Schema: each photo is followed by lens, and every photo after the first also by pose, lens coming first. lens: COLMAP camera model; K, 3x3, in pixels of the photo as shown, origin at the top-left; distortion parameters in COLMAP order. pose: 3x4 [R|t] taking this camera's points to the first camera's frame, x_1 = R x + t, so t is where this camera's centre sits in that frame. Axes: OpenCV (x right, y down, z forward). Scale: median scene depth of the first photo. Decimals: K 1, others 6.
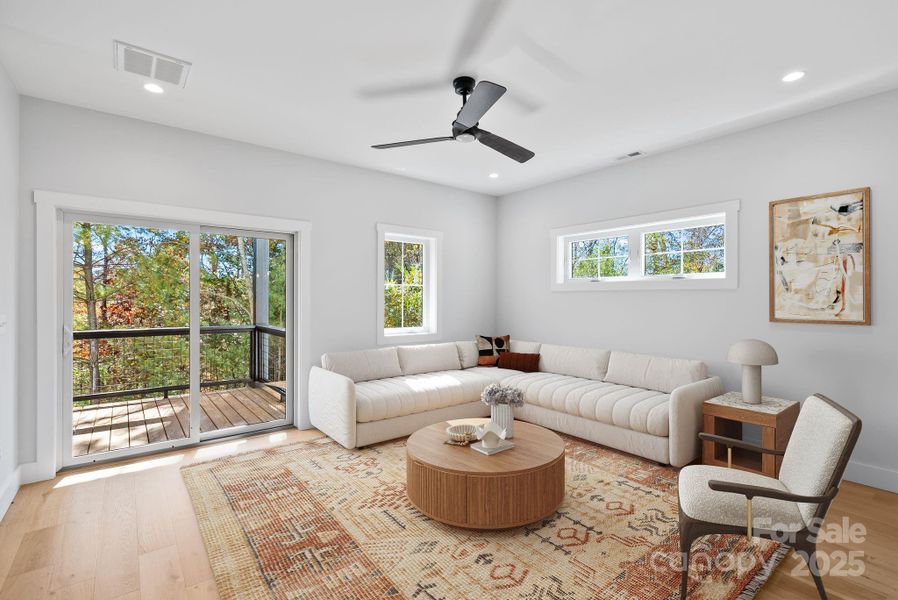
lens RADIAL K [[409.9, 0, 452.6], [0, 409.9, 299.6], [0, 0, 1]] dist [-0.002778, 0.000383]
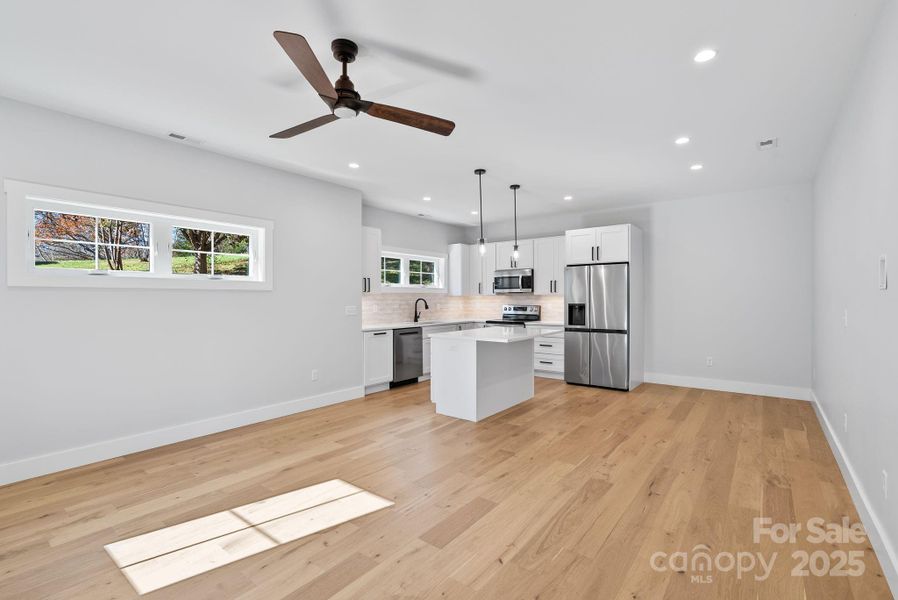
lens RADIAL K [[409.9, 0, 445.2], [0, 409.9, 300.0], [0, 0, 1]] dist [-0.002778, 0.000383]
pose [[-0.222918, -0.006220, 0.974817, -0.537412], [-0.001212, 0.999981, 0.006103, -0.005095], [-0.974836, 0.000179, -0.222922, 0.620771]]
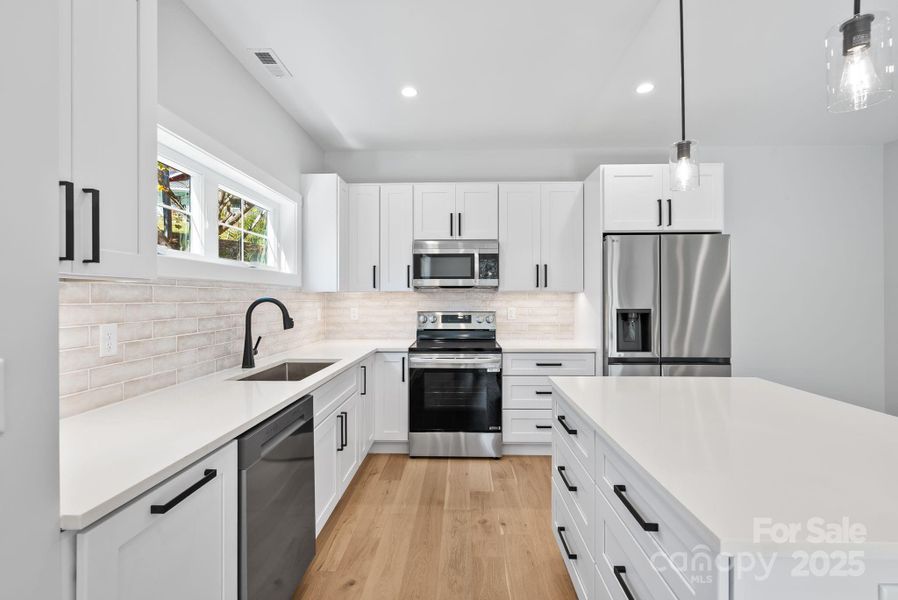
lens RADIAL K [[409.9, 0, 447.8], [0, 409.9, 298.4], [0, 0, 1]] dist [-0.002778, 0.000383]
pose [[-0.759476, -0.002765, 0.650529, 0.525192], [-0.003472, 0.999994, 0.000197, -0.001849], [-0.650525, -0.002109, -0.759481, 0.614752]]
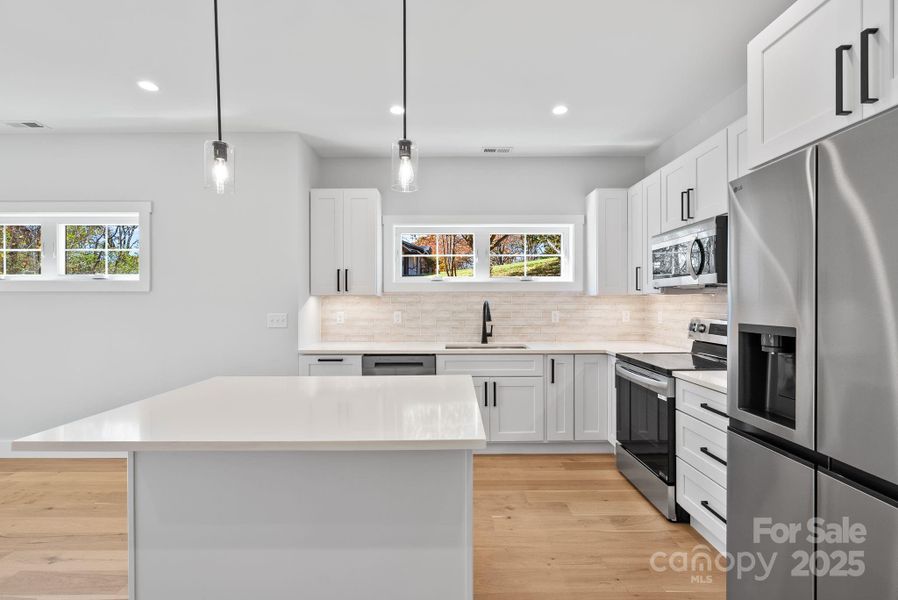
lens RADIAL K [[409.9, 0, 447.3], [0, 409.9, 300.6], [0, 0, 1]] dist [-0.002778, 0.000383]
pose [[0.629332, -0.005956, 0.777114, 0.323774], [0.003147, 0.999982, 0.005116, -0.007597], [-0.777130, -0.000774, 0.629339, -0.148899]]
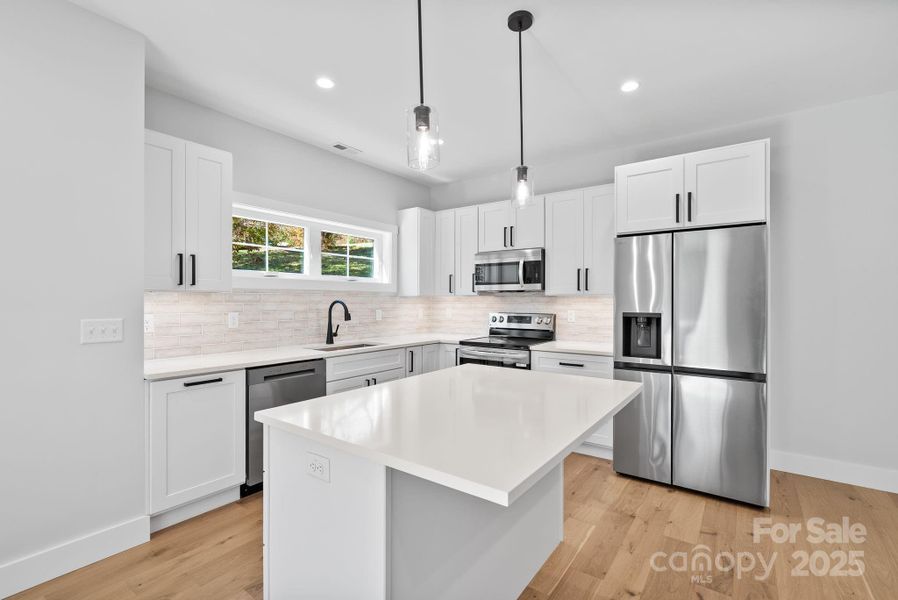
lens RADIAL K [[409.9, 0, 447.0], [0, 409.9, 302.5], [0, 0, 1]] dist [-0.002778, 0.000383]
pose [[-0.256017, -0.008123, 0.966638, 0.165332], [-0.006261, 0.999958, 0.006744, -0.004268], [-0.966652, -0.004325, -0.256057, 0.350244]]
